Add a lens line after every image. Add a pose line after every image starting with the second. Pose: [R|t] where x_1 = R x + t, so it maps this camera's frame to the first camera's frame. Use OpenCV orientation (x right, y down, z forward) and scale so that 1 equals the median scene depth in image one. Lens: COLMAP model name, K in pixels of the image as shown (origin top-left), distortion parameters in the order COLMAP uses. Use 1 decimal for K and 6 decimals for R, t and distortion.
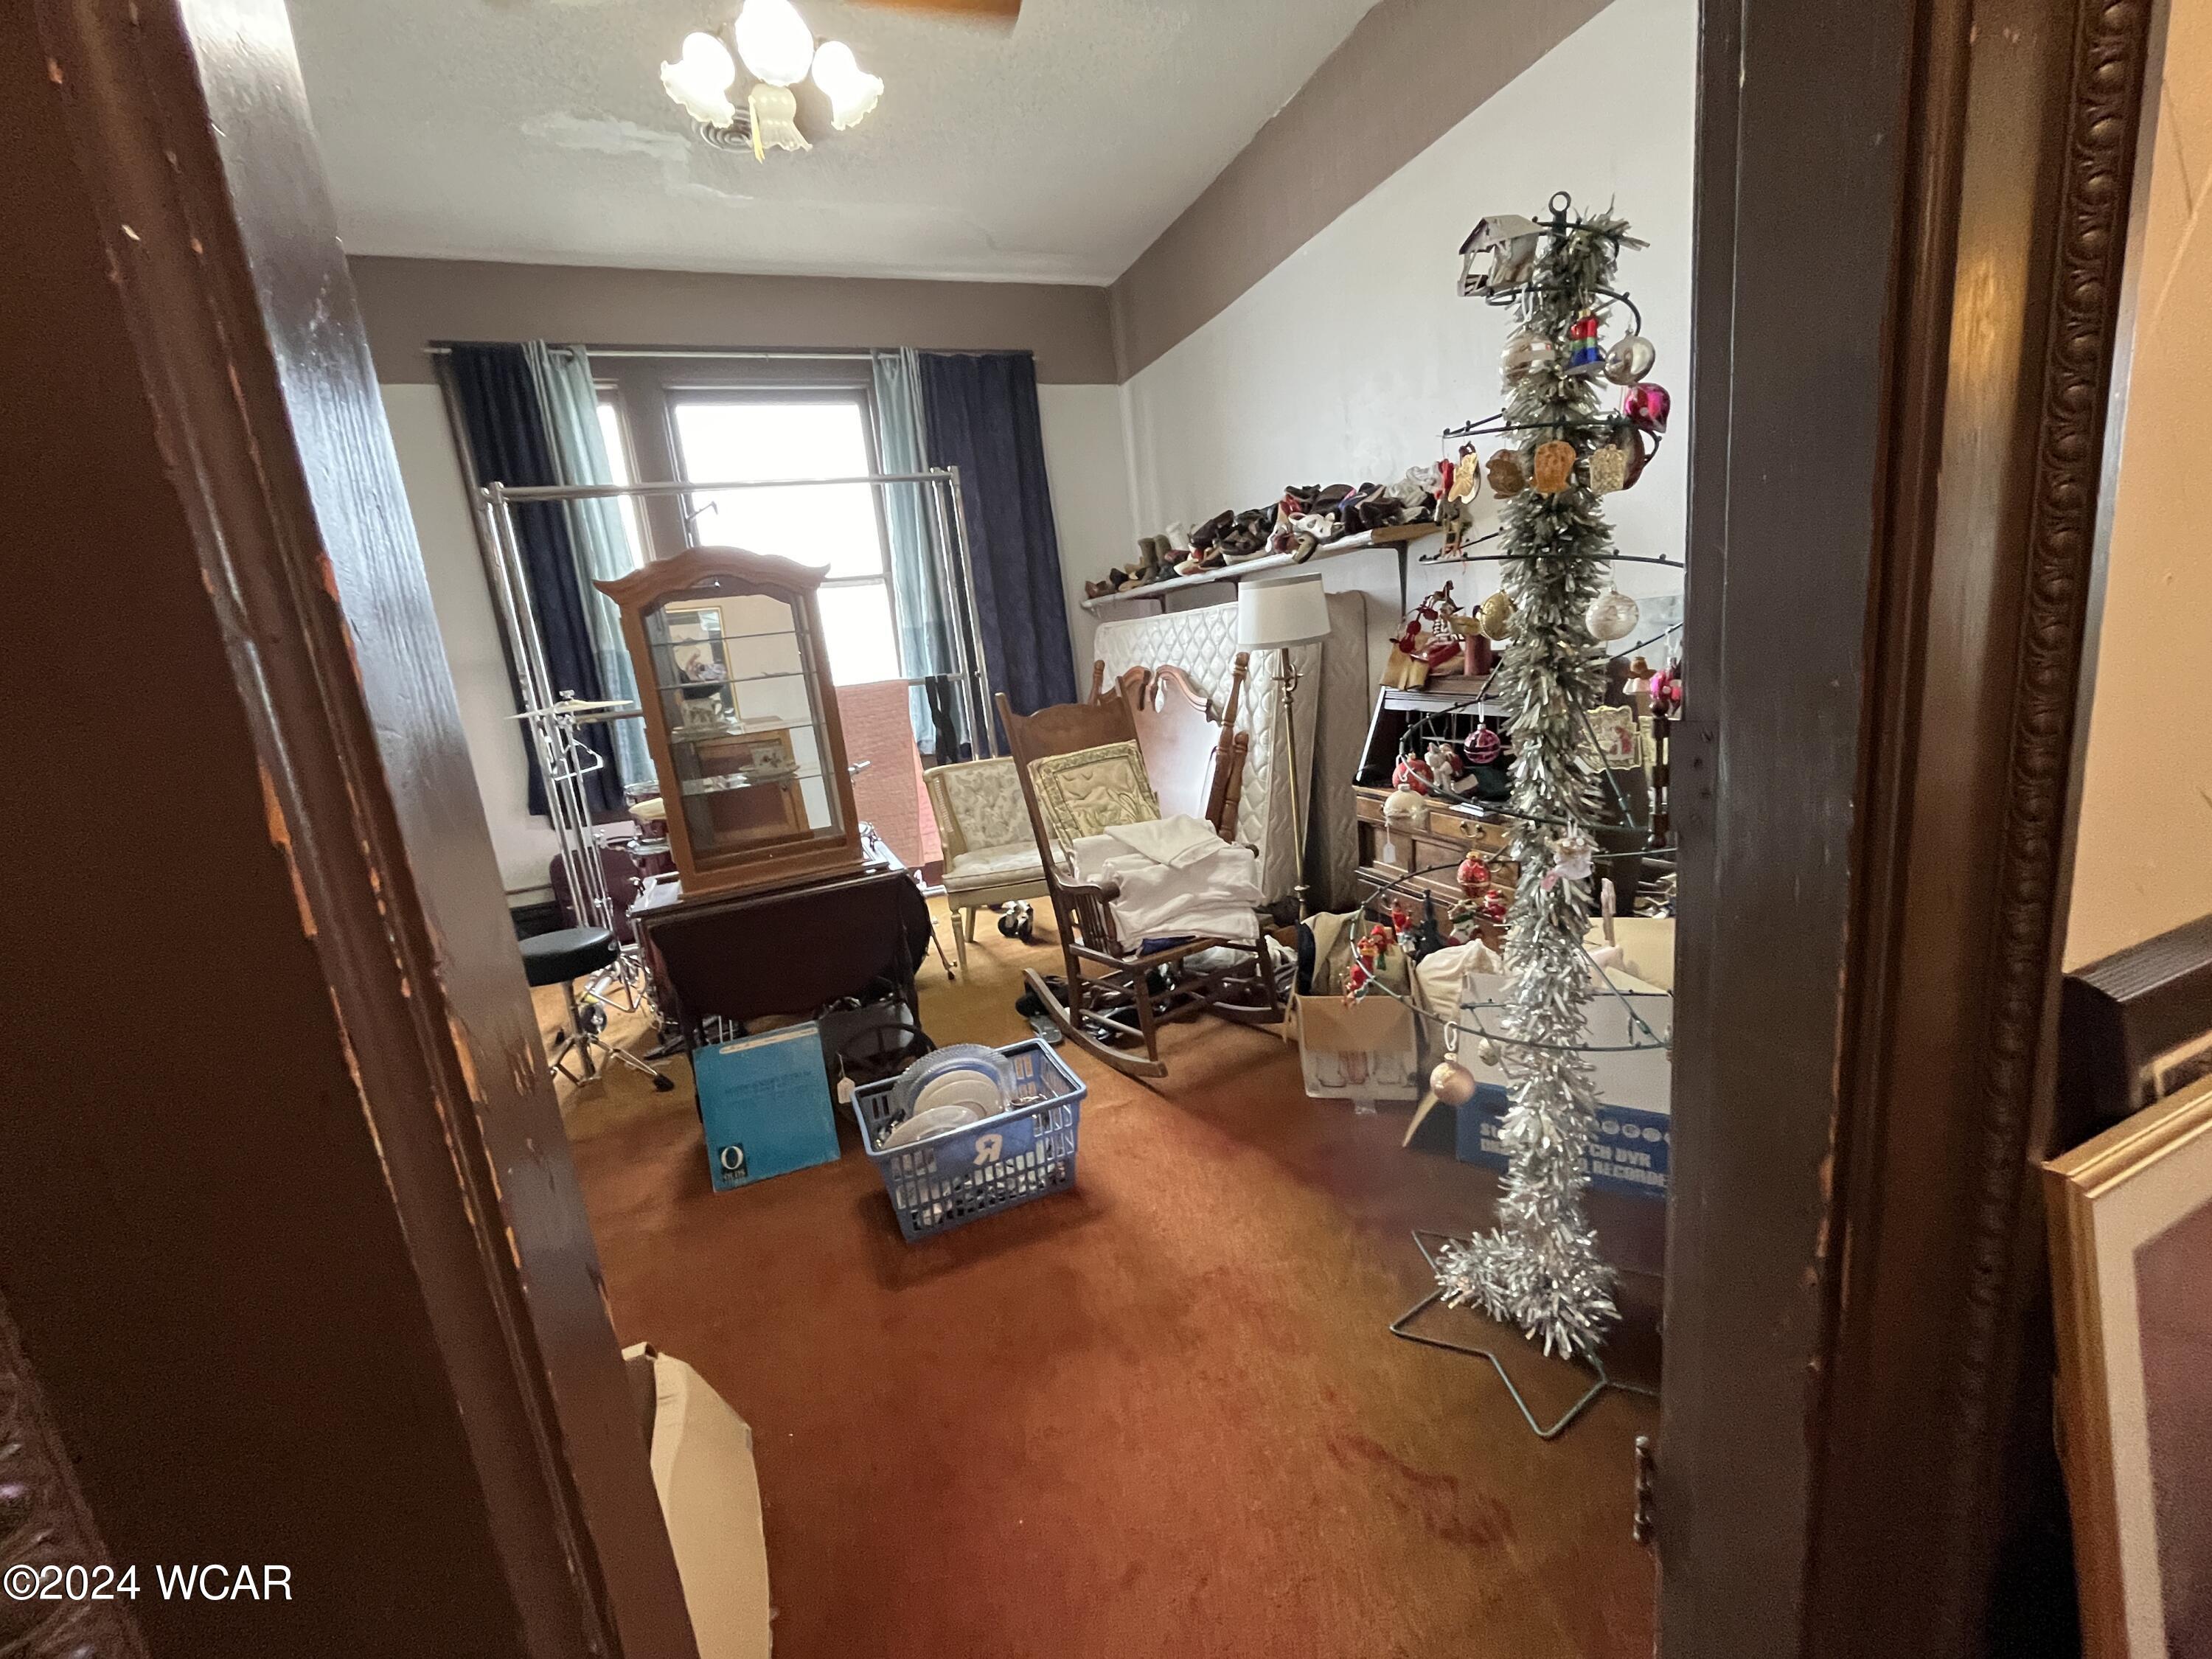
lens RADIAL K [[892.3, 0, 1100.1], [0, 892.3, 833.0], [0, 0, 1]] dist [-0.001409, -0.000972]
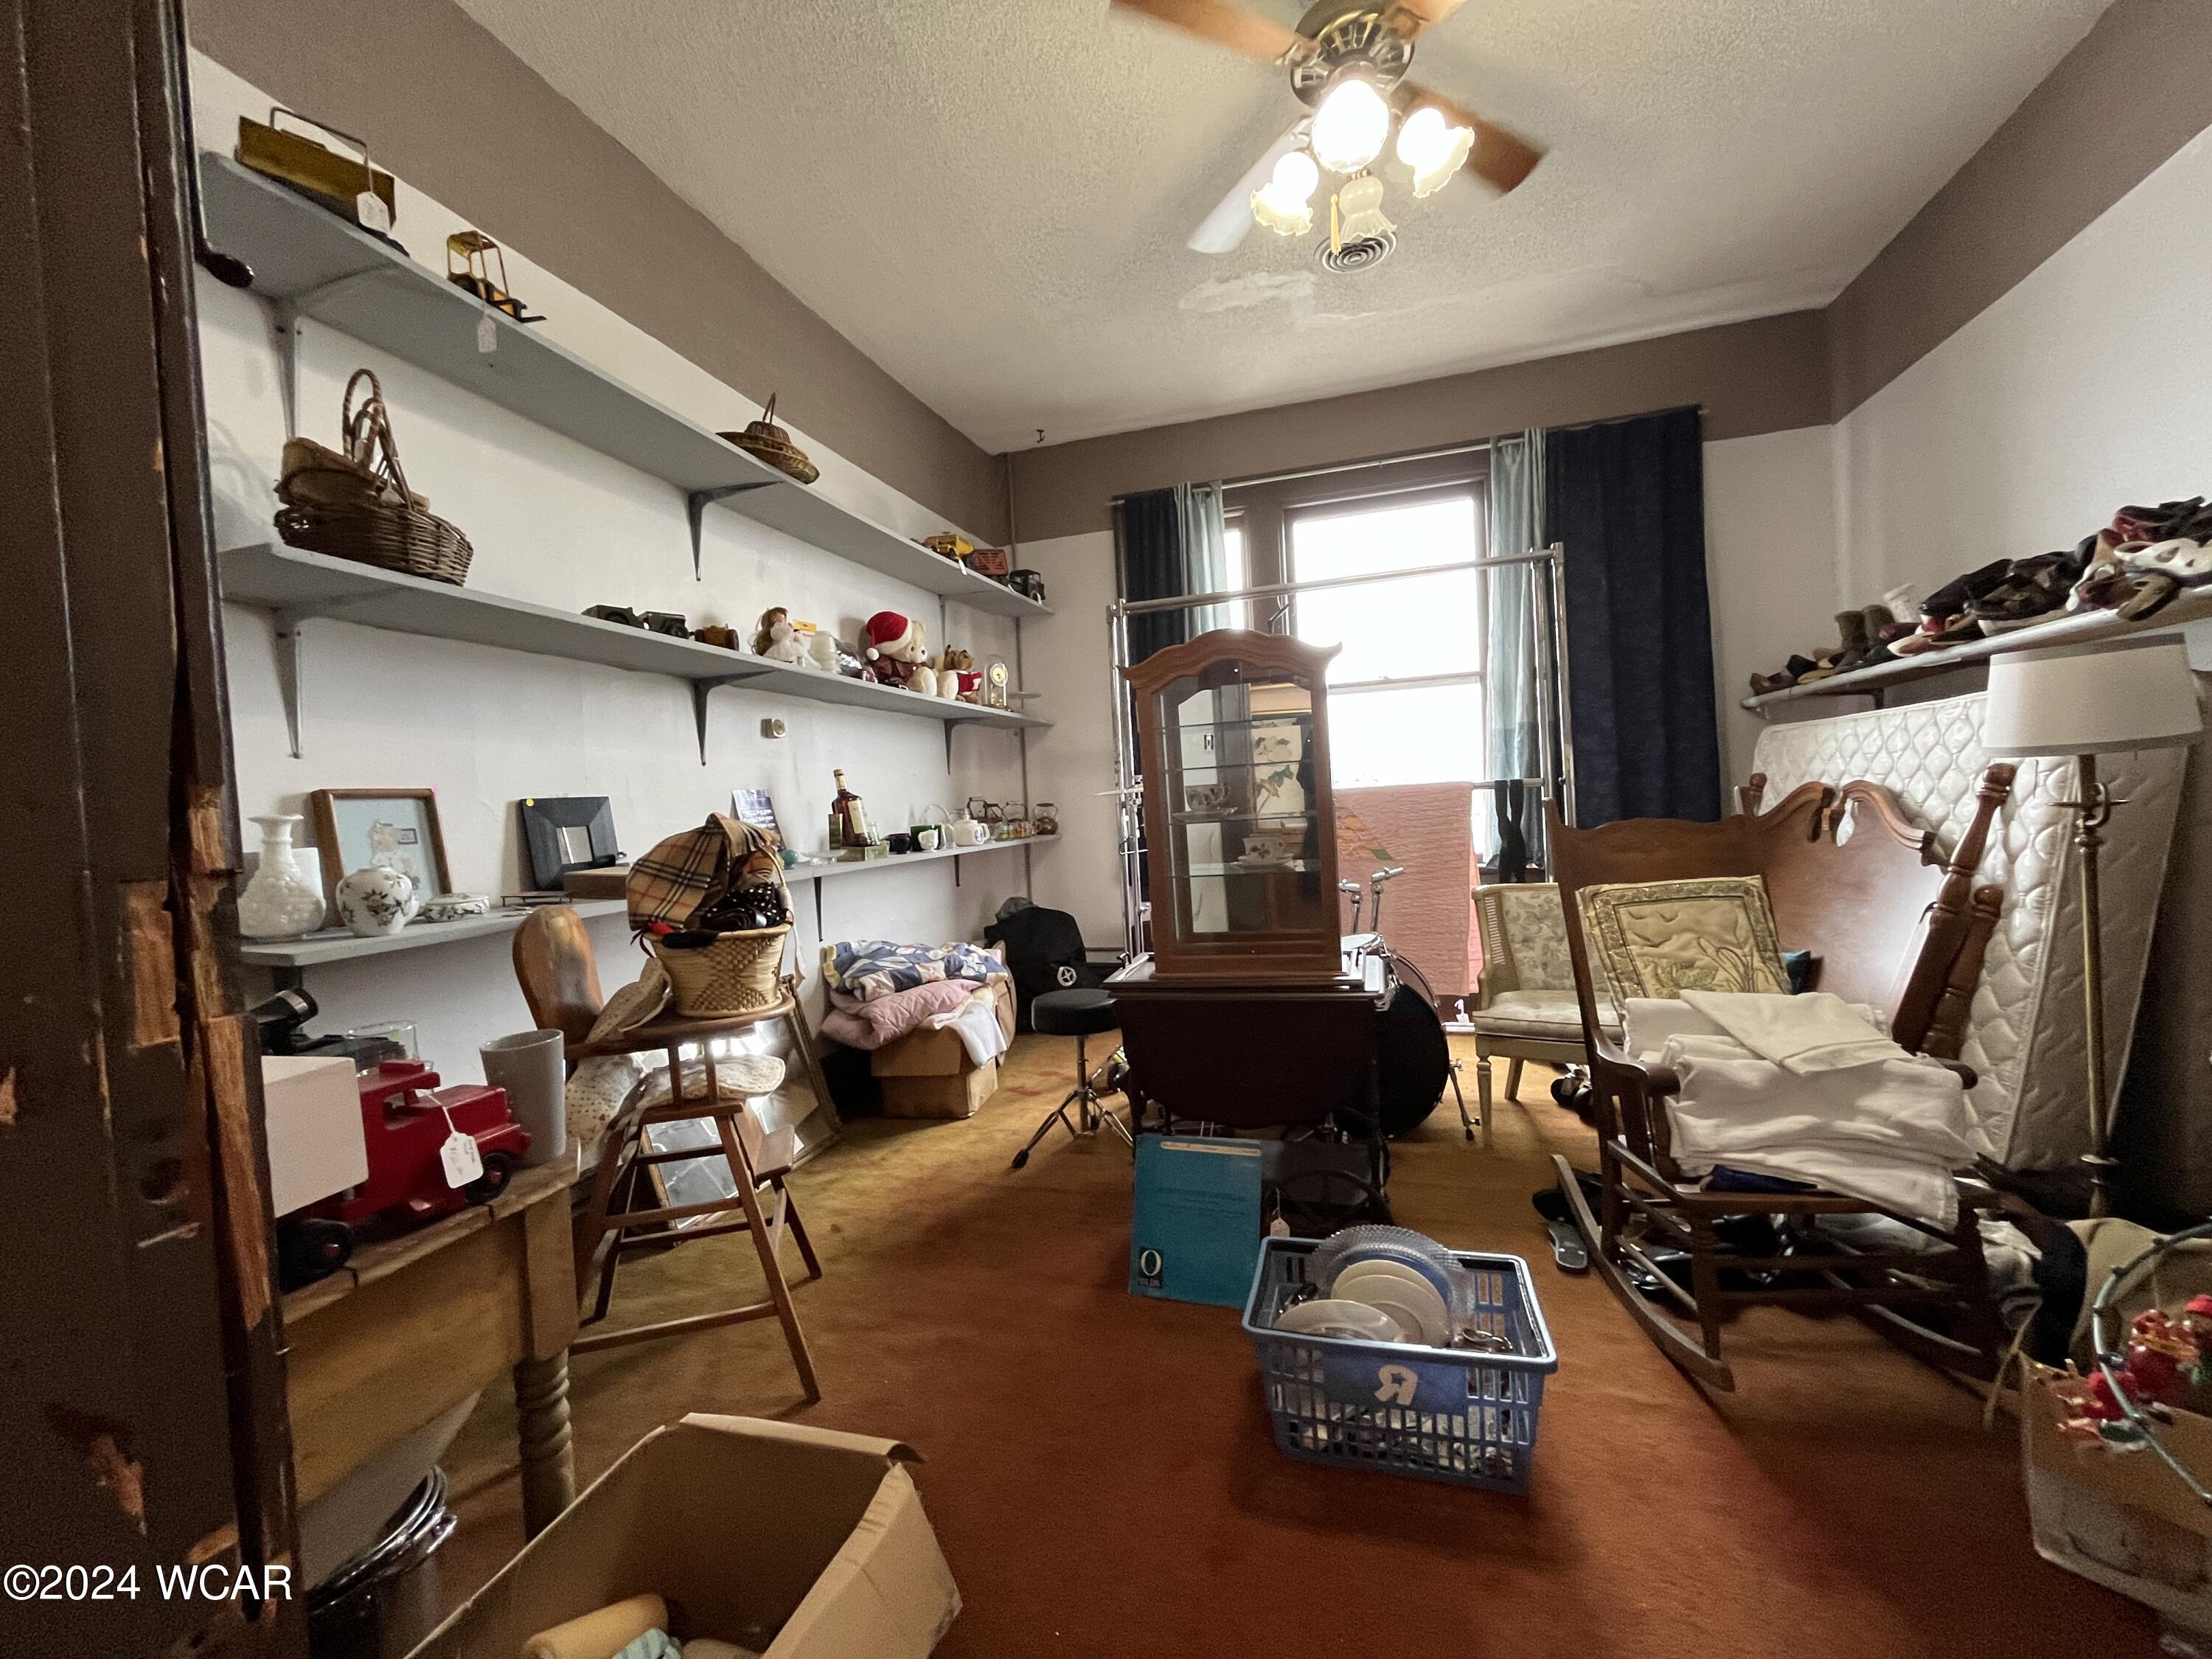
lens RADIAL K [[892.3, 0, 1100.1], [0, 892.3, 833.0], [0, 0, 1]] dist [-0.001409, -0.000972]
pose [[0.777046, 0.083684, -0.623857, 0.061729], [-0.158202, 0.985273, -0.064885, -0.007979], [0.609239, 0.149114, 0.778841, 0.111180]]
